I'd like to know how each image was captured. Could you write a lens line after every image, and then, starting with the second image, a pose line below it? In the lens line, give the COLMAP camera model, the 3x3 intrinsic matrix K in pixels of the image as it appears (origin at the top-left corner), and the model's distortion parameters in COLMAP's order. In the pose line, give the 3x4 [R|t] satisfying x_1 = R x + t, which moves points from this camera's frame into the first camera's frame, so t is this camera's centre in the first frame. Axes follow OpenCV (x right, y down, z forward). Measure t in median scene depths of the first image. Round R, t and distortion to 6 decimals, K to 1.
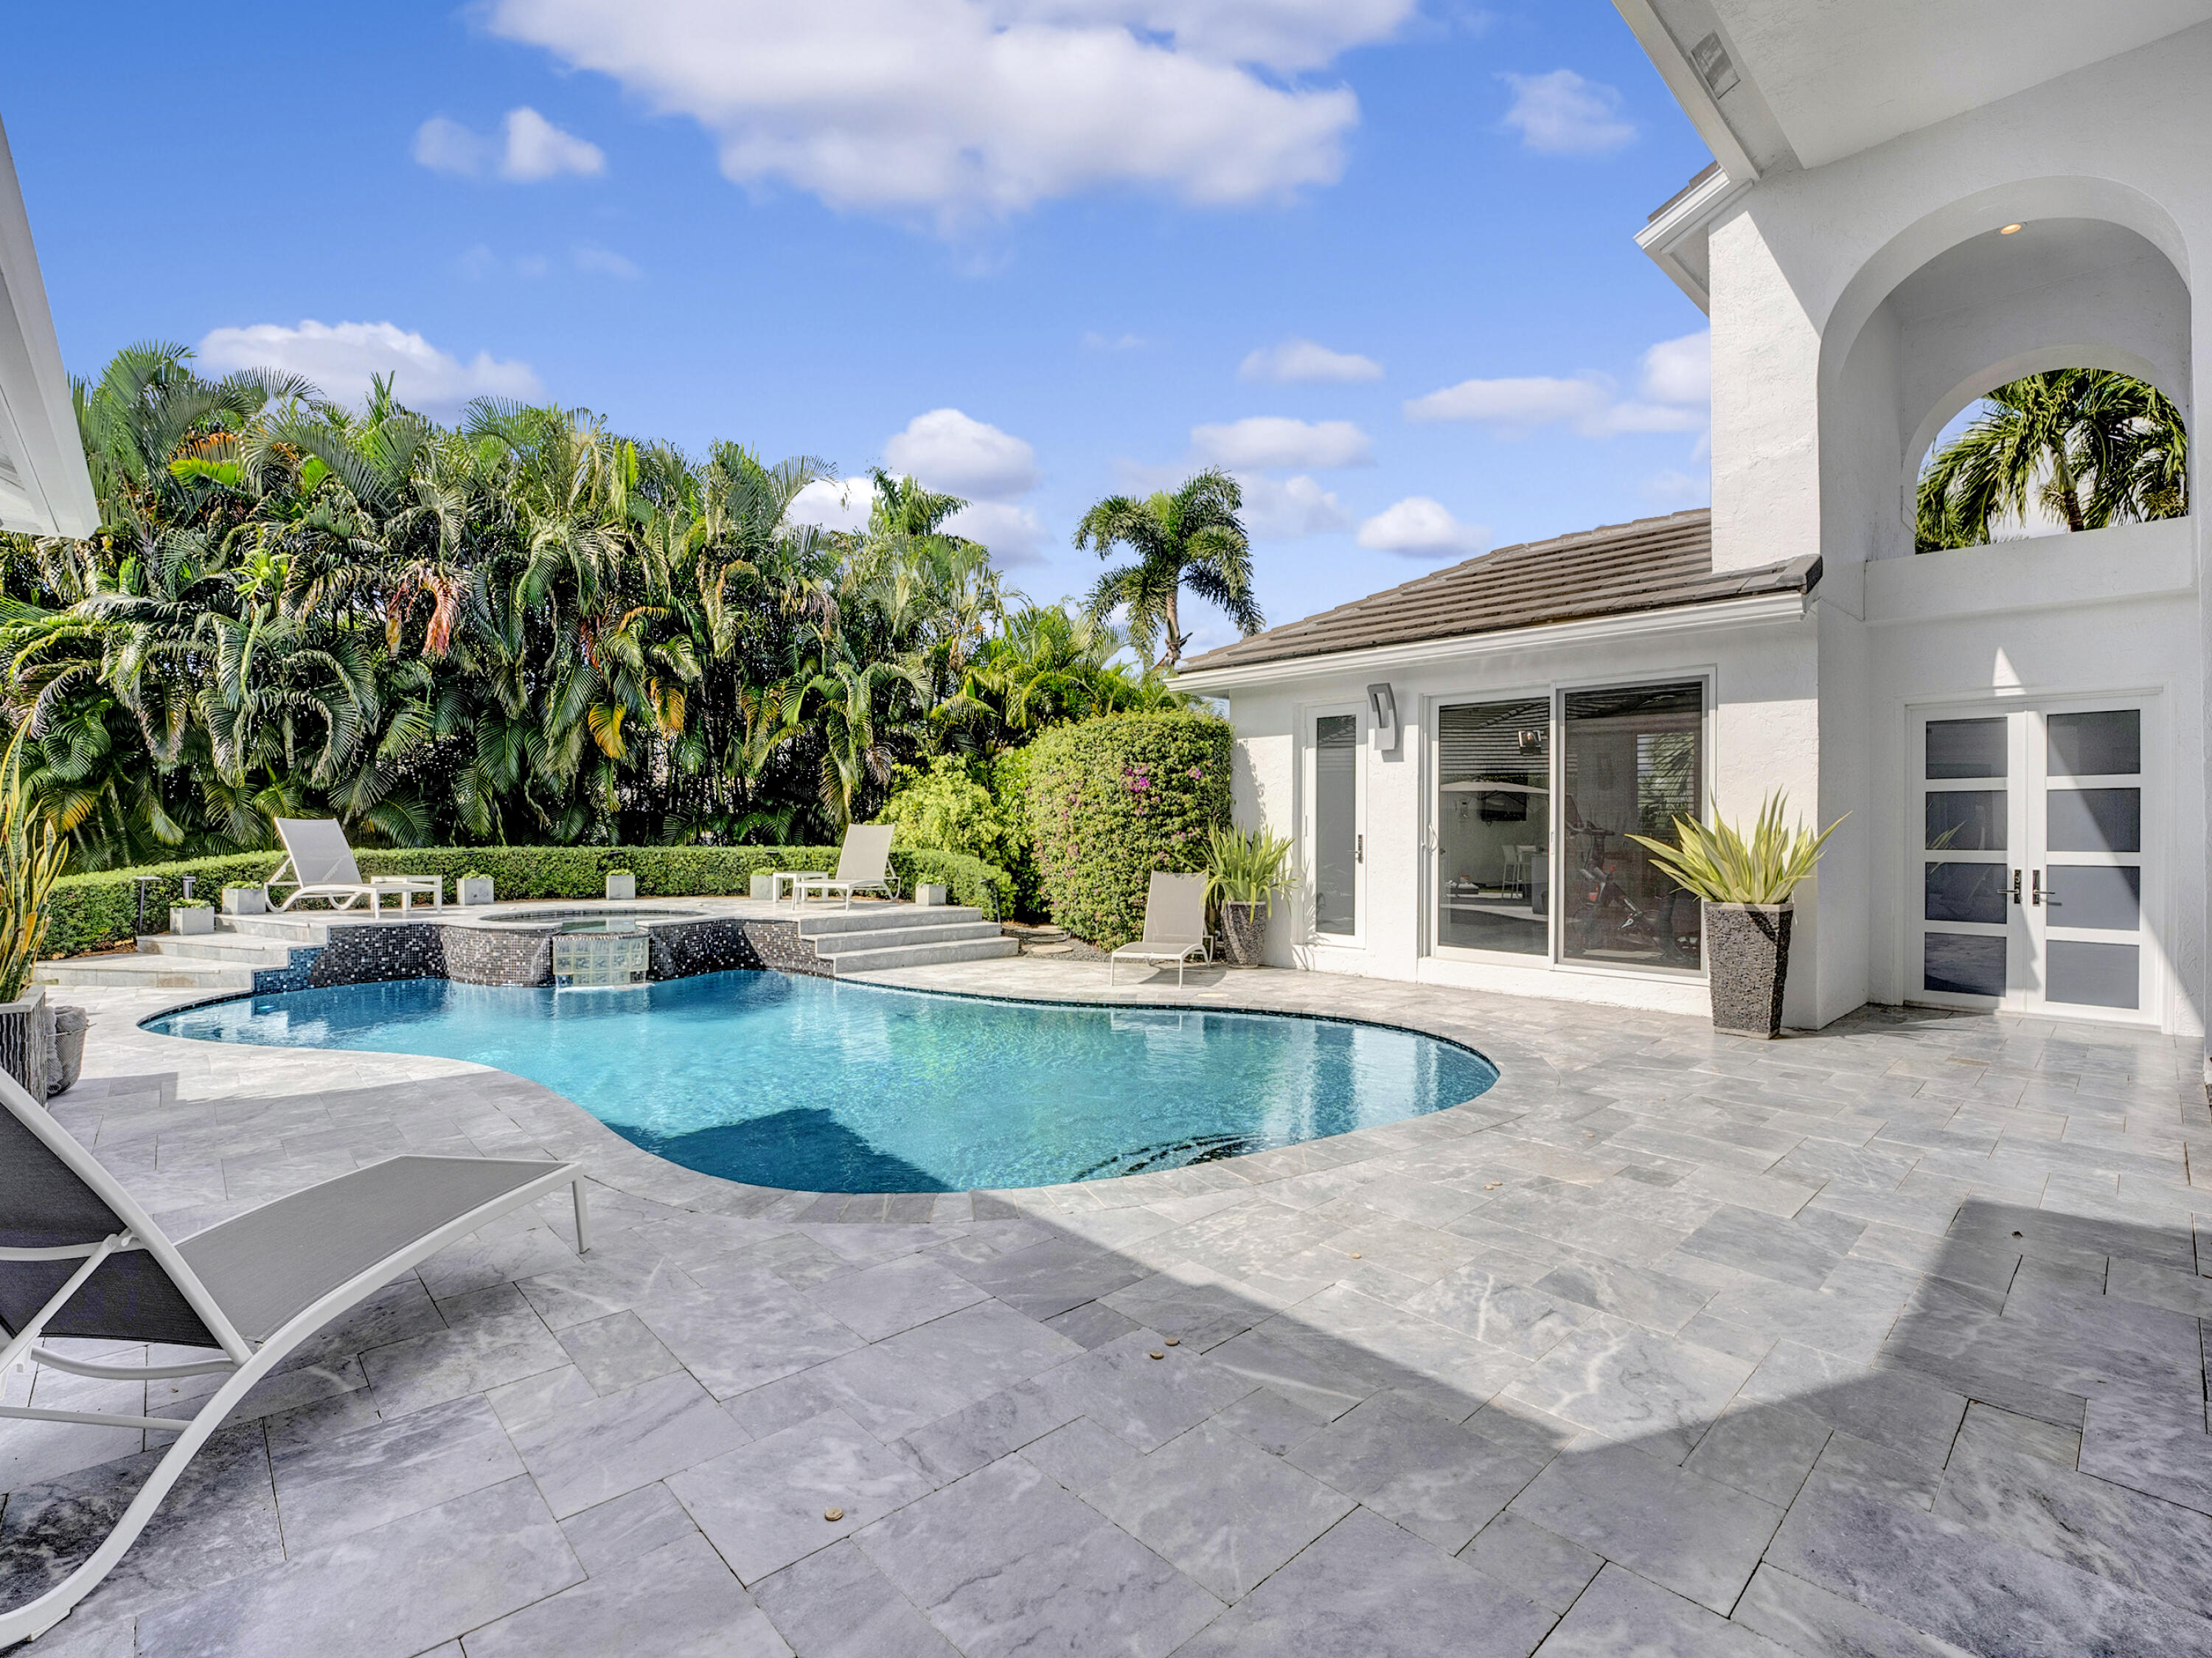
lens RADIAL K [[1035.5, 0, 1117.0], [0, 1035.5, 833.5], [0, 0, 1]] dist [-0.022715, -0.001748]
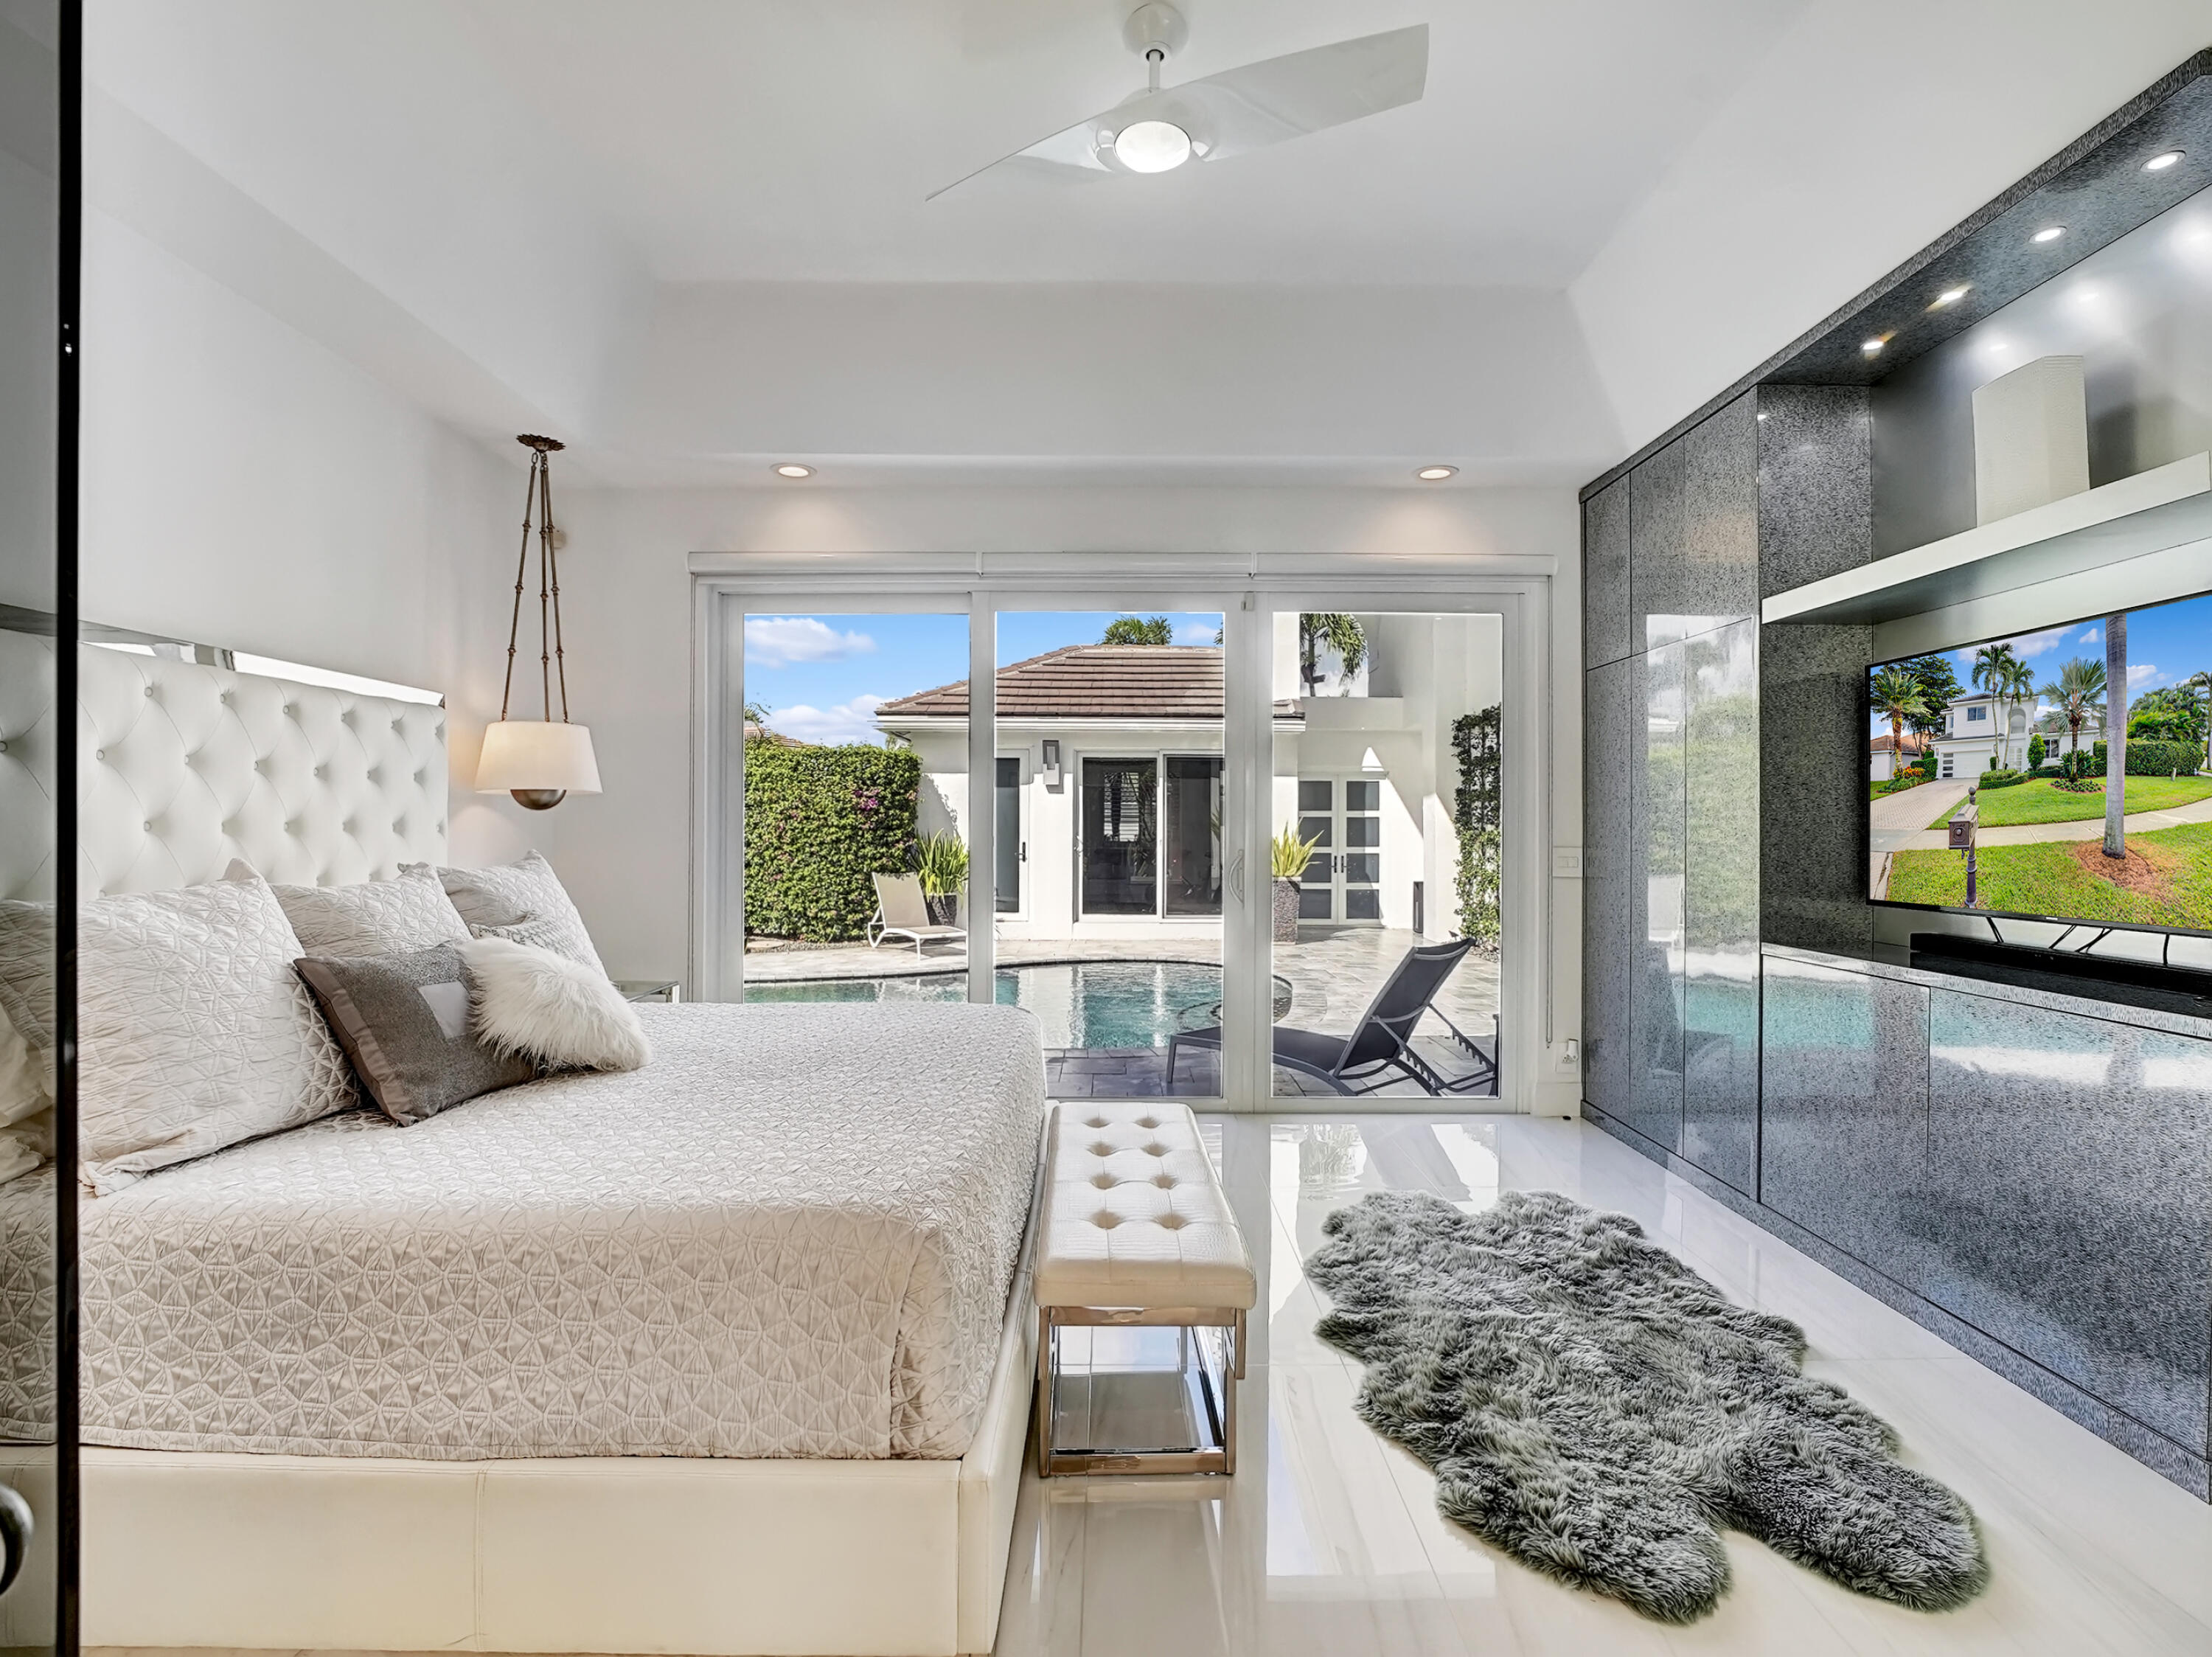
lens RADIAL K [[1035.4, 0, 1112.1], [0, 1035.4, 815.8], [0, 0, 1]] dist [-0.022715, -0.001748]
pose [[0.672388, 0.003483, 0.740191, -0.738767], [0.002095, 0.999976, -0.006608, -0.025257], [-0.740196, 0.005993, 0.672365, -0.058642]]
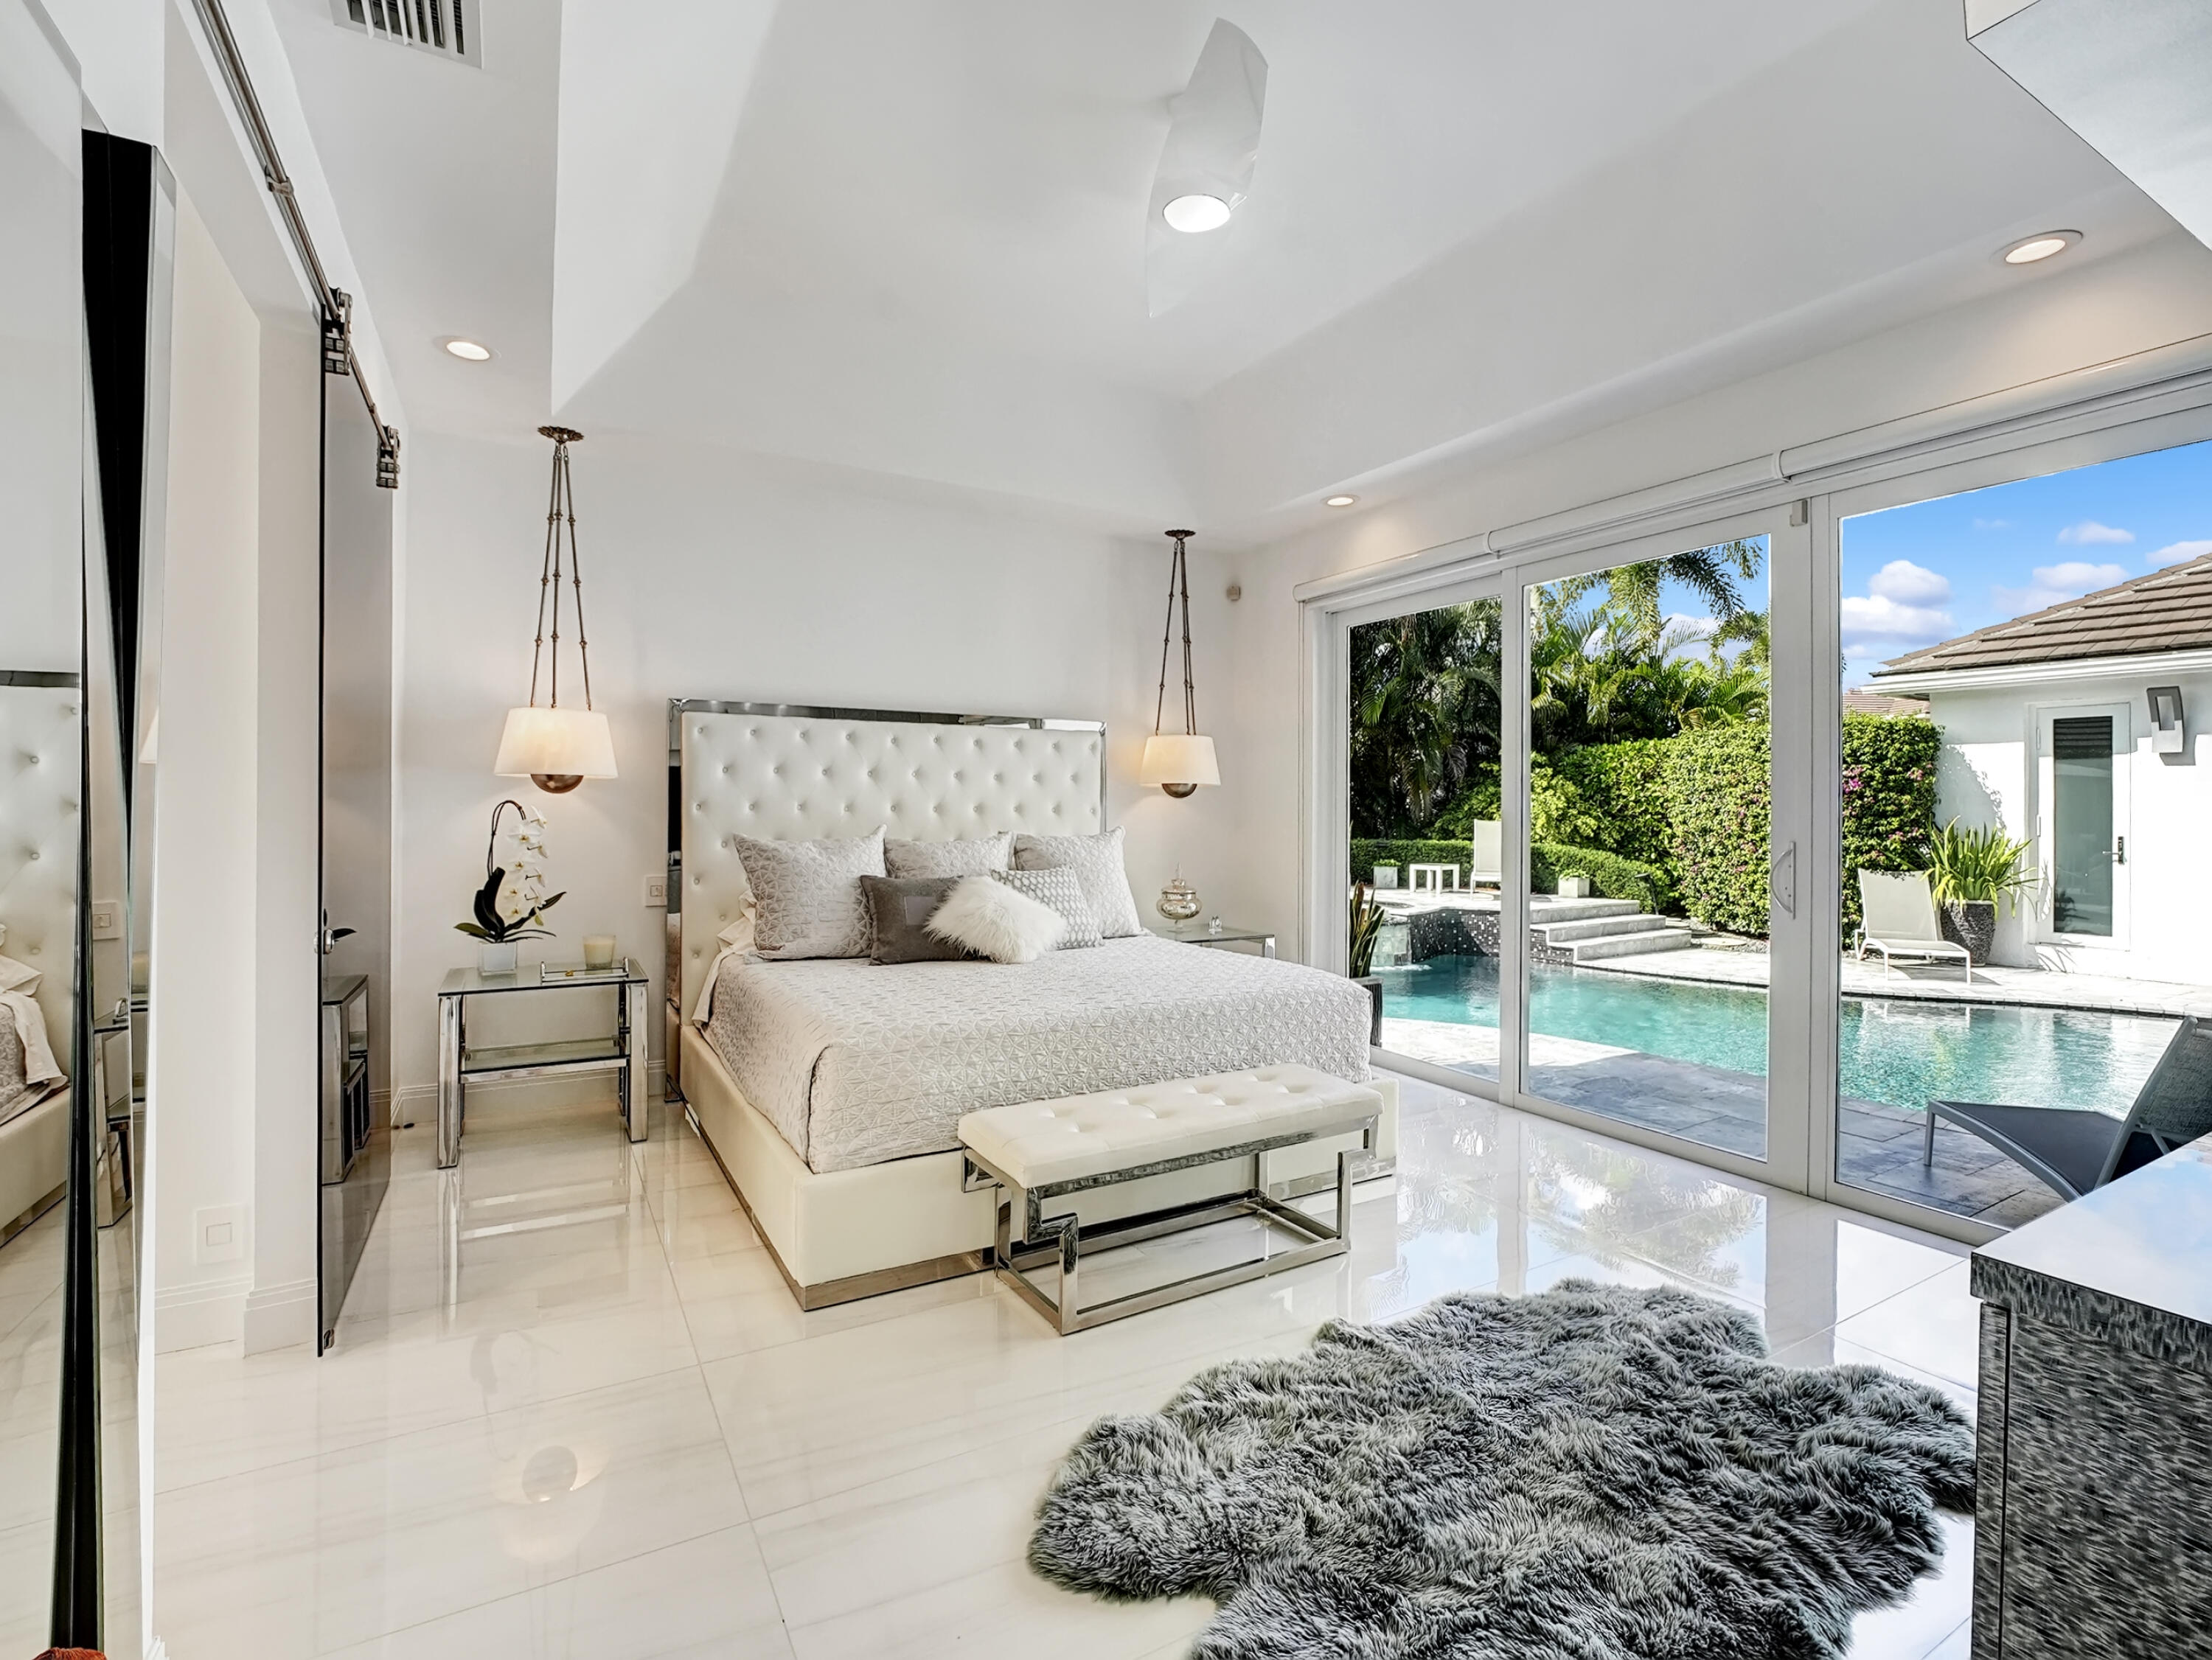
lens RADIAL K [[1048.9, 0, 1095.3], [0, 1048.9, 809.1], [0, 0, 1]] dist [-0.023945, -0.001330]
pose [[0.972743, -0.000866, -0.231884, -0.495413], [0.000543, 0.999999, -0.001458, -0.024035], [0.231885, 0.001293, 0.972742, -0.192100]]
